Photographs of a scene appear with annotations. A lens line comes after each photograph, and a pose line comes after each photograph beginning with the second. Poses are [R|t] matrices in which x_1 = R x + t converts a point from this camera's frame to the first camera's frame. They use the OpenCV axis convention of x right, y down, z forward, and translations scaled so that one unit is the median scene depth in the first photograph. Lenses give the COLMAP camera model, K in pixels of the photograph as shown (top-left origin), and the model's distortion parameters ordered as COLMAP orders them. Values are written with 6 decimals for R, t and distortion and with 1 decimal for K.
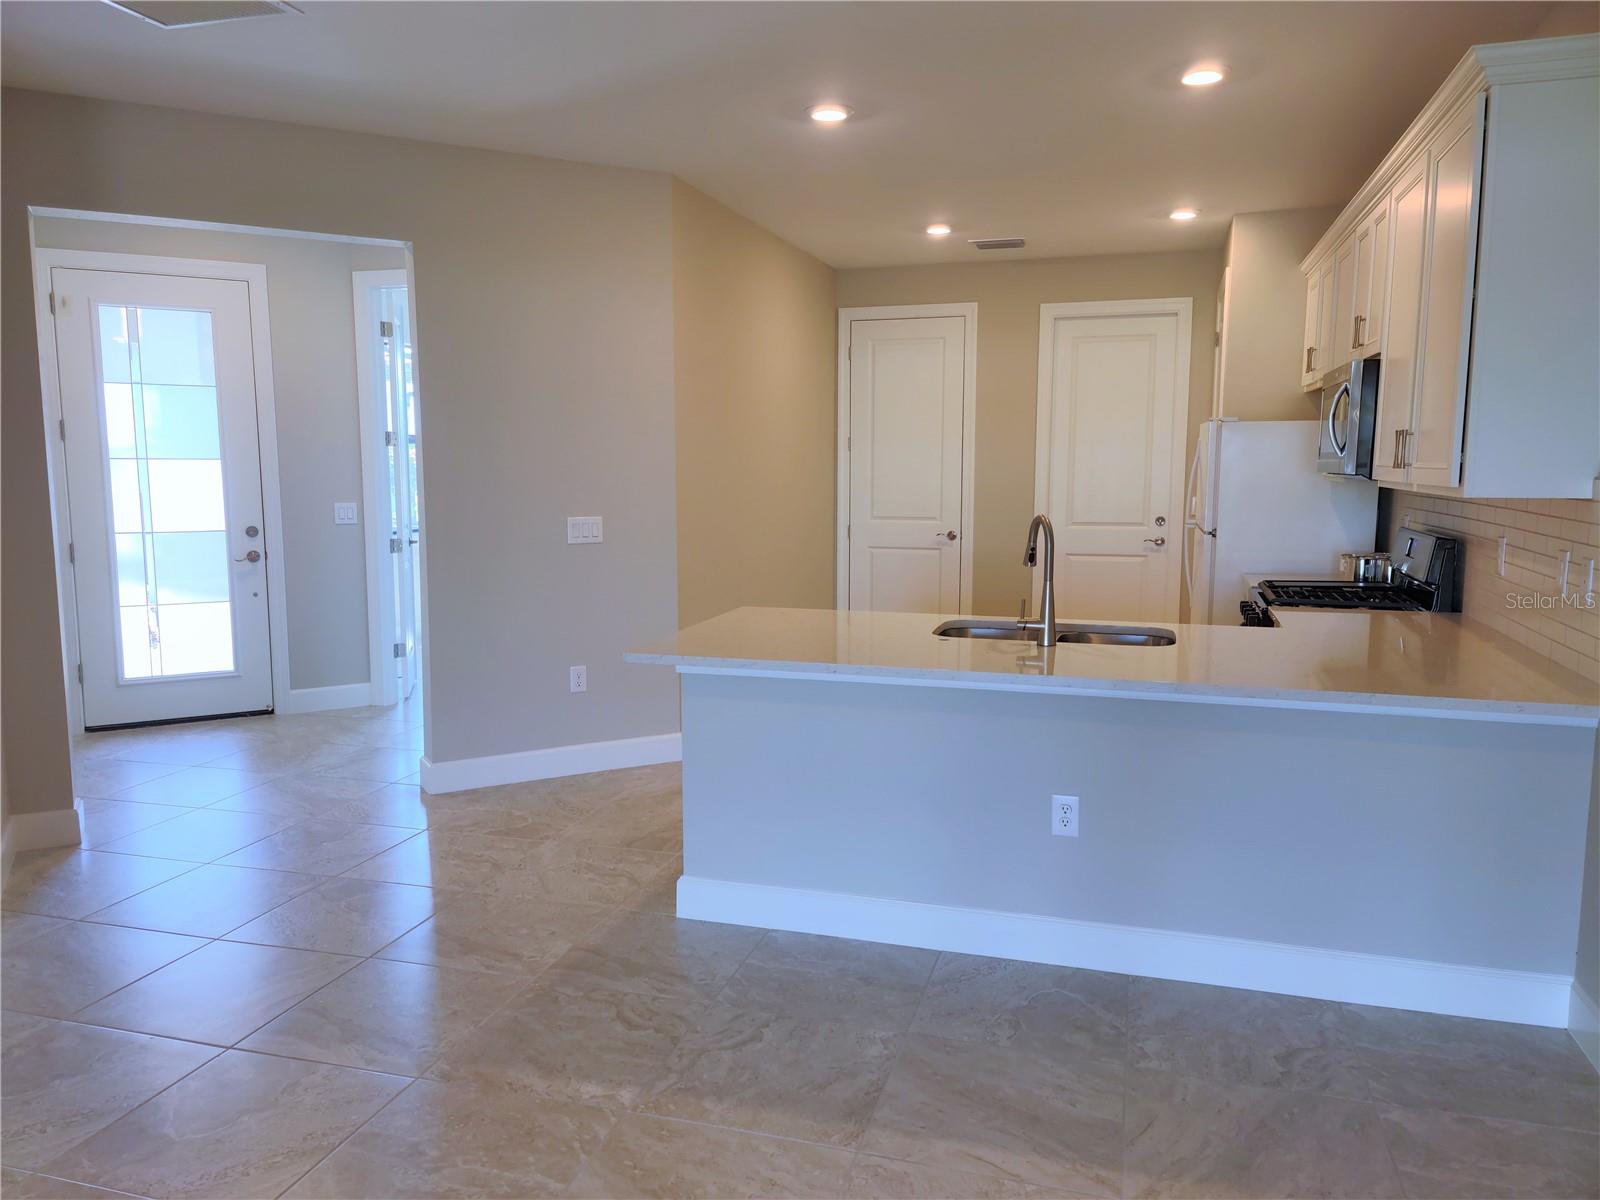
lens RADIAL K [[1156.4, 0, 795.9], [0, 1156.4, 602.1], [0, 0, 1]] dist [0.072311, -0.058747]
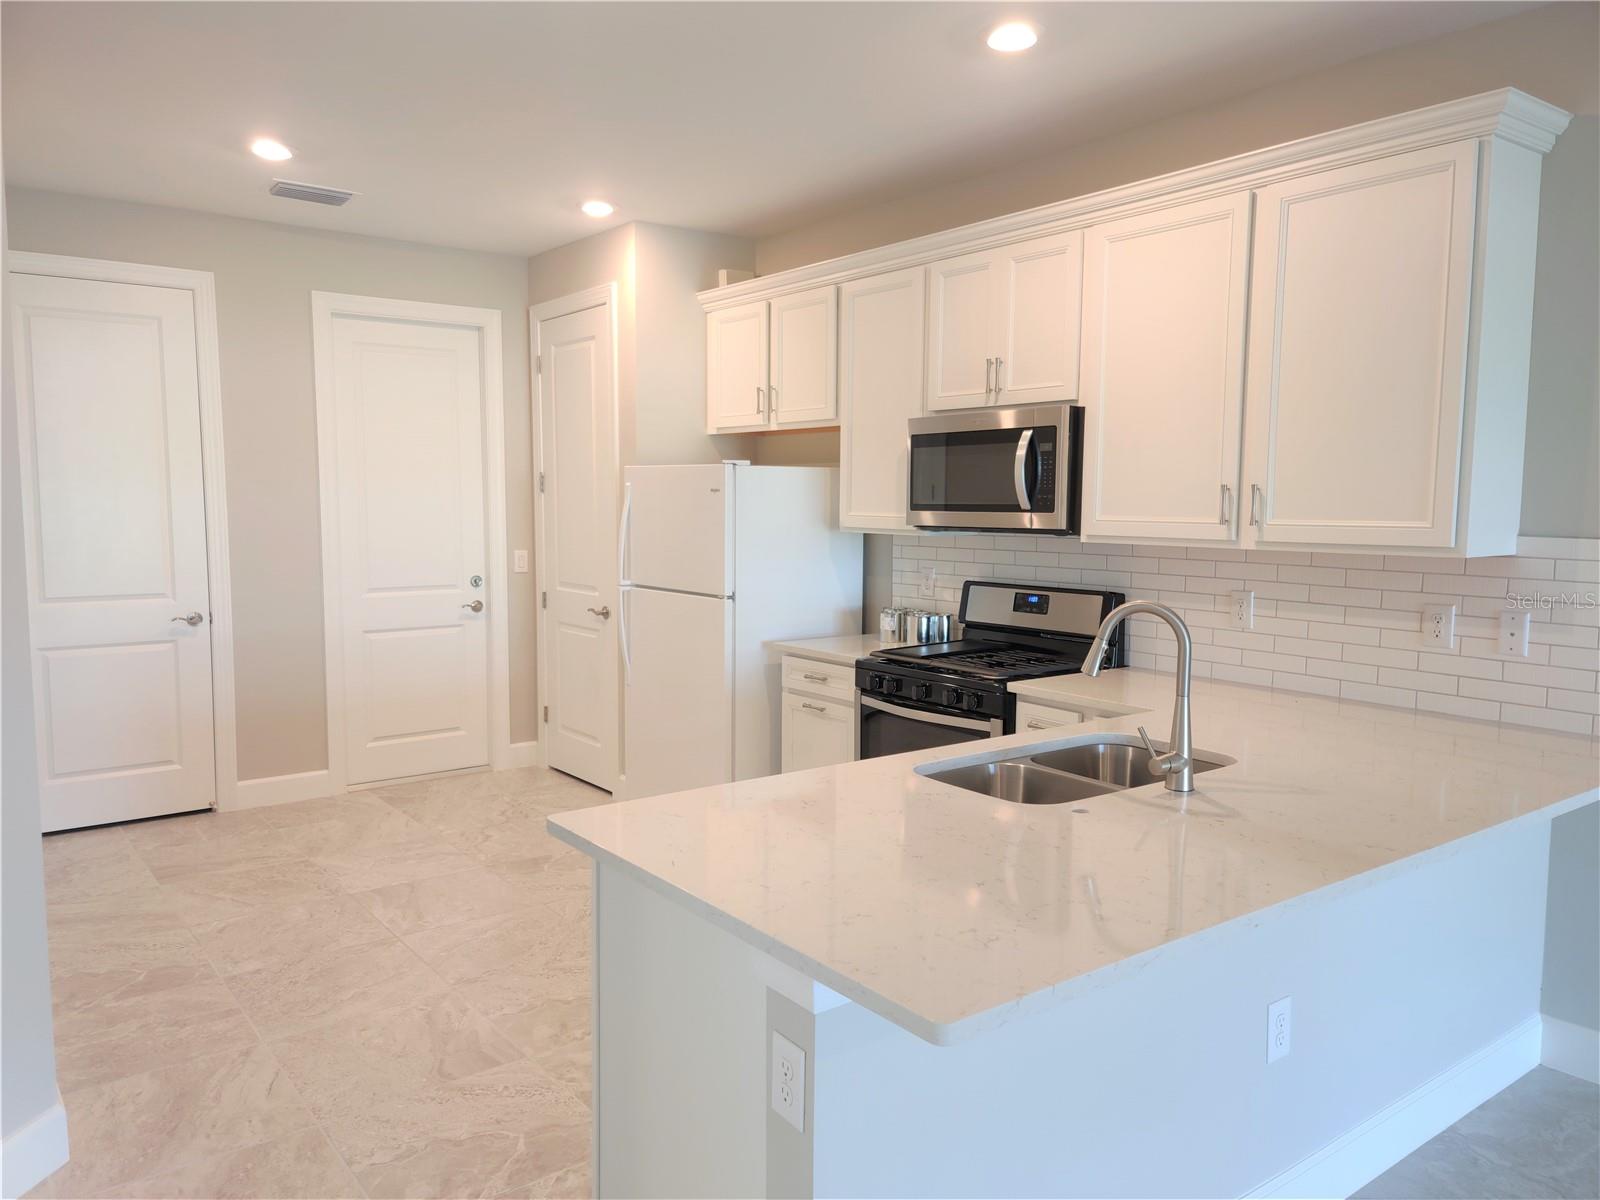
lens RADIAL K [[1156.4, 0, 795.9], [0, 1156.4, 602.1], [0, 0, 1]] dist [0.072311, -0.058747]
pose [[0.589781, -0.071013, 0.804435, -0.258672], [0.096355, 0.995198, 0.017208, -0.059090], [-0.801795, 0.067363, 0.593791, 0.424279]]
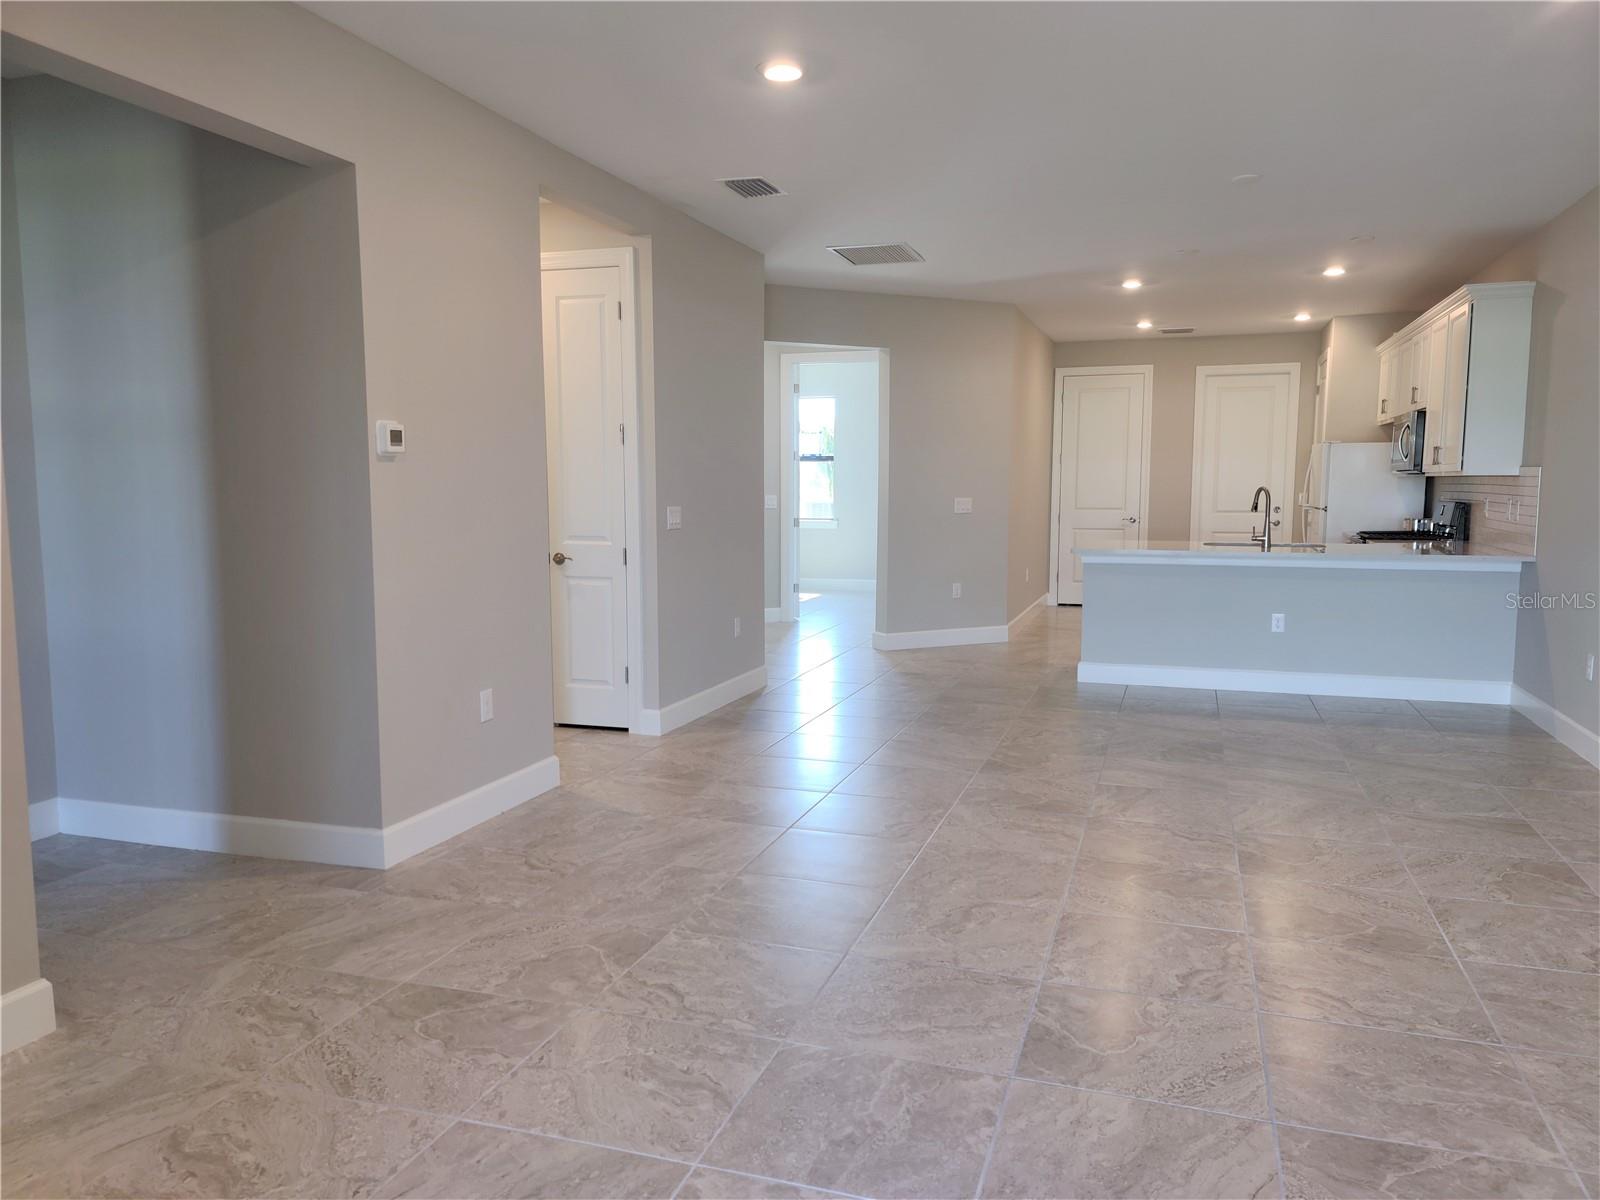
lens RADIAL K [[1171.8, 0, 792.3], [0, 1171.8, 602.9], [0, 0, 1]] dist [0.074968, -0.053146]
pose [[0.999571, 0.004208, -0.028997, -0.332506], [-0.004813, 0.999771, -0.020832, 0.106342], [0.028903, 0.020963, 0.999362, -0.673268]]
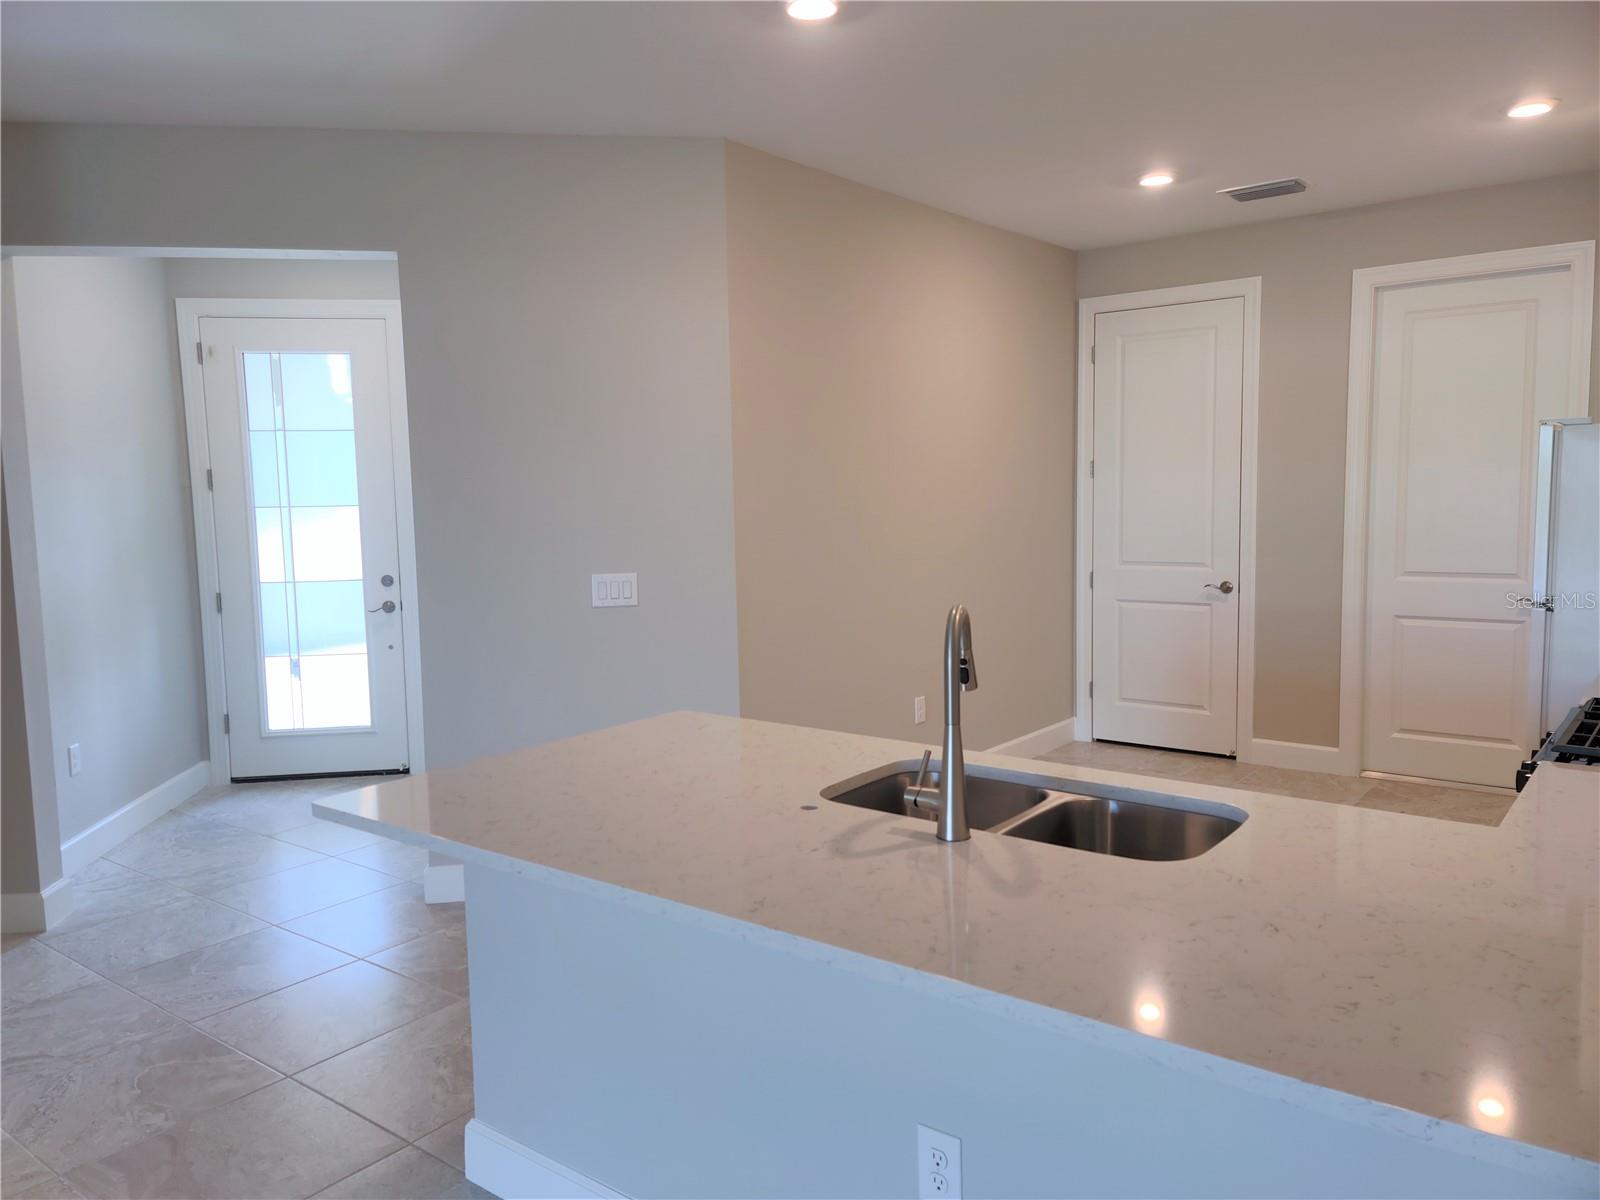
lens RADIAL K [[1164.1, 0, 791.4], [0, 1164.1, 596.8], [0, 0, 1]] dist [0.069623, -0.052701]
pose [[0.931114, 0.015399, -0.364404, 0.193391], [-0.024781, 0.999471, -0.021085, -0.036573], [0.363887, 0.028662, 0.931002, 0.243830]]
